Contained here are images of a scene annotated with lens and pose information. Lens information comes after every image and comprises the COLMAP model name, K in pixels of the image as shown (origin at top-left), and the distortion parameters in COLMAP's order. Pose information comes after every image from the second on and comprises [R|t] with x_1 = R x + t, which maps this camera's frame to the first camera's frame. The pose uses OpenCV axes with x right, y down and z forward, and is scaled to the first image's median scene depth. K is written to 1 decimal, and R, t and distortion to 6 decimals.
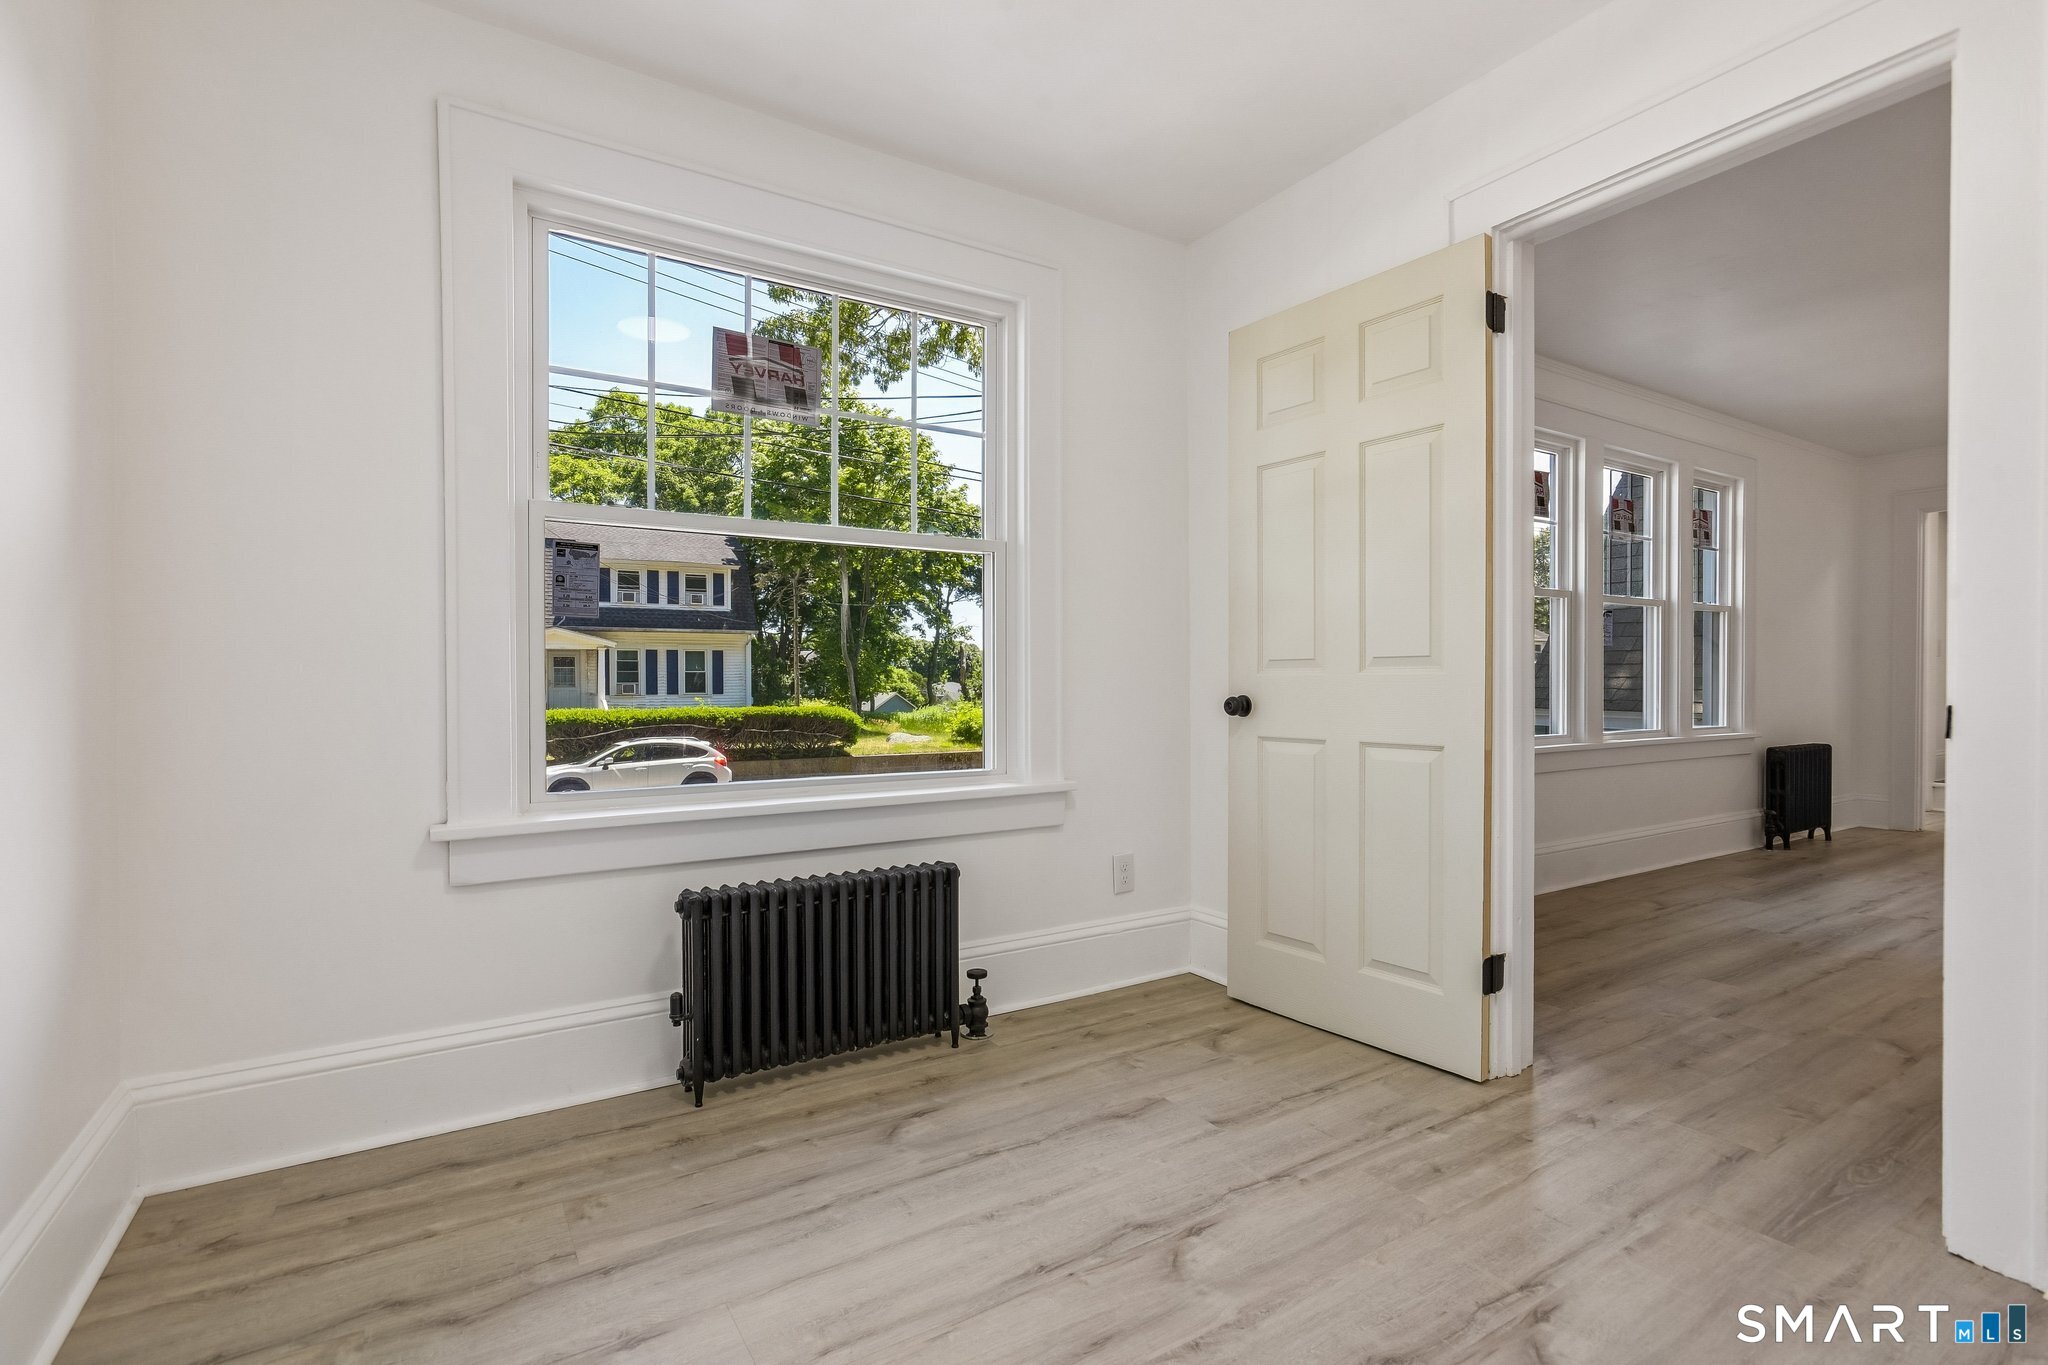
lens RADIAL K [[968.2, 0, 1031.1], [0, 968.2, 697.1], [0, 0, 1]] dist [-0.013054, 0.007774]
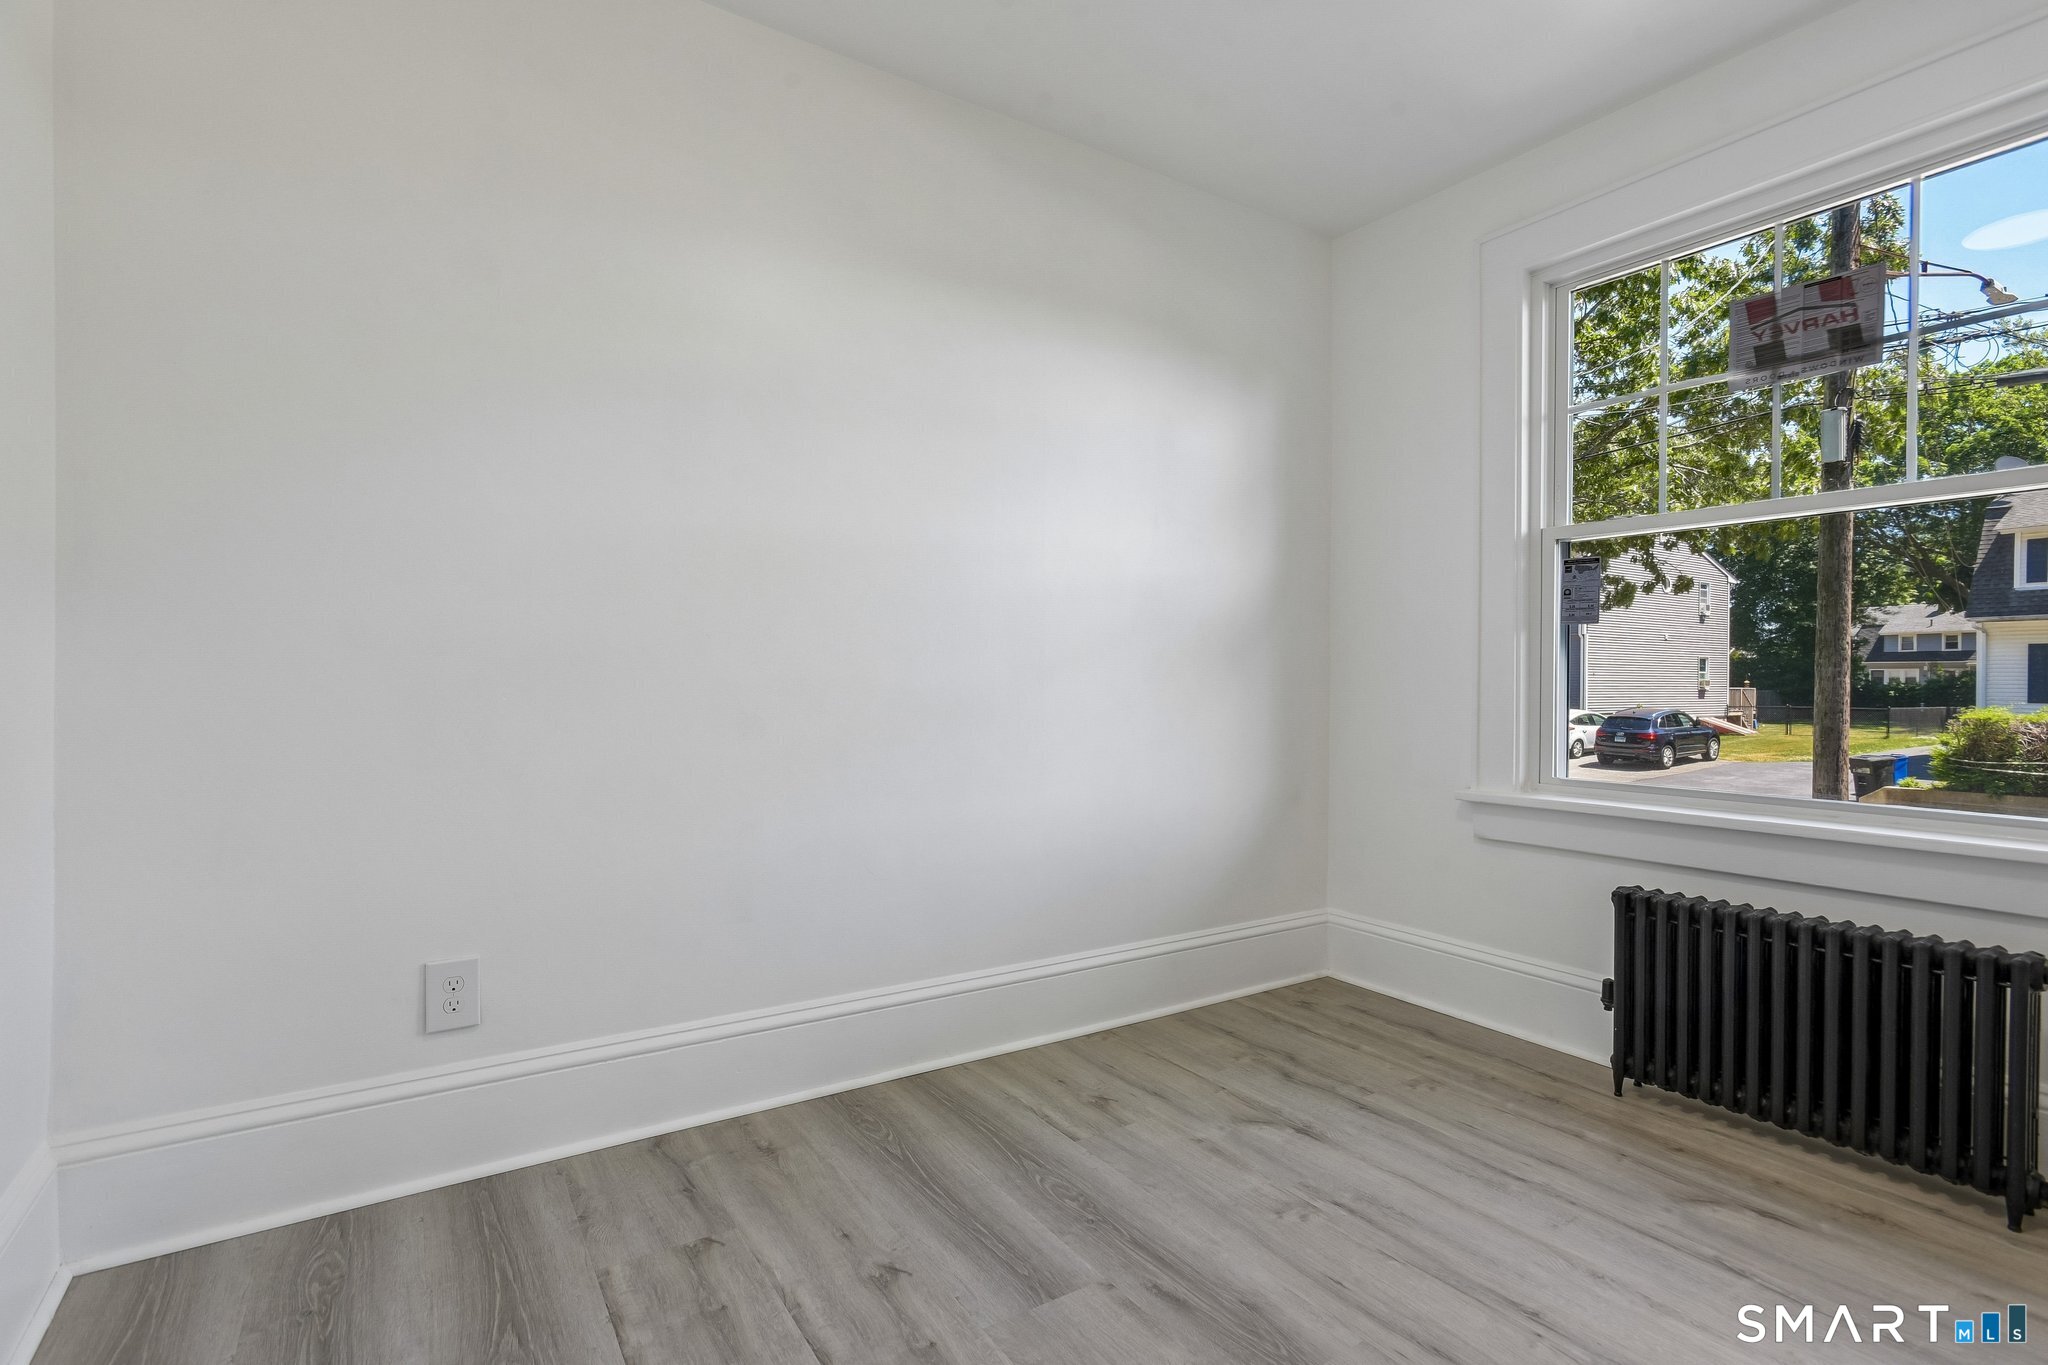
lens RADIAL K [[968.2, 0, 1032.3], [0, 968.2, 686.3], [0, 0, 1]] dist [-0.013054, 0.007774]
pose [[0.012372, 0.009421, -0.999879, 0.725120], [-0.017388, 0.999806, 0.009205, -0.010911], [0.999772, 0.017272, 0.012533, 0.385090]]
